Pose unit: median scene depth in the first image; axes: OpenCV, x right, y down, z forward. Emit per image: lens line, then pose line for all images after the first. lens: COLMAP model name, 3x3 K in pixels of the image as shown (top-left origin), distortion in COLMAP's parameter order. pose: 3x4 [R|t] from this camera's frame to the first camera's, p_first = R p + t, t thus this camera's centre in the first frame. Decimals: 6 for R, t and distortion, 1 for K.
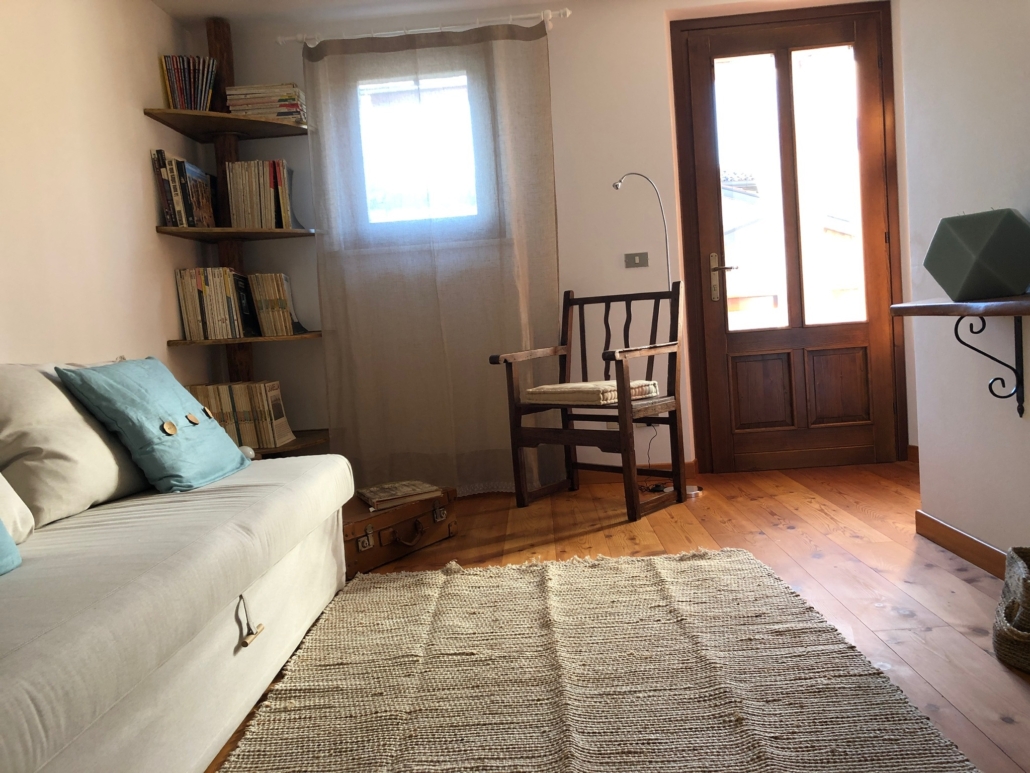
lens RADIAL K [[833.2, 0, 516.5], [0, 833.2, 385.5], [0, 0, 1]] dist [0.055598, -0.057451]
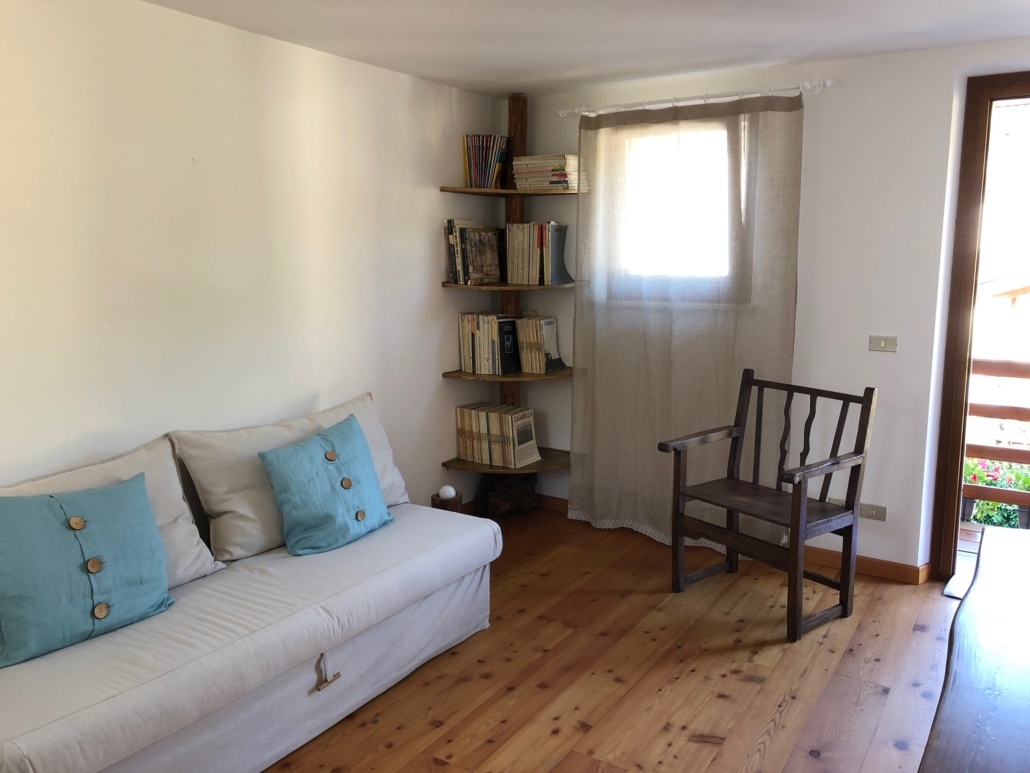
lens RADIAL K [[833.2, 0, 519.8], [0, 833.2, 388.0], [0, 0, 1]] dist [0.055598, -0.057451]
pose [[0.855540, 0.154360, -0.494191, 0.291147], [-0.097581, 0.985489, 0.138884, -0.208746], [0.508458, -0.070597, 0.858188, -0.009901]]
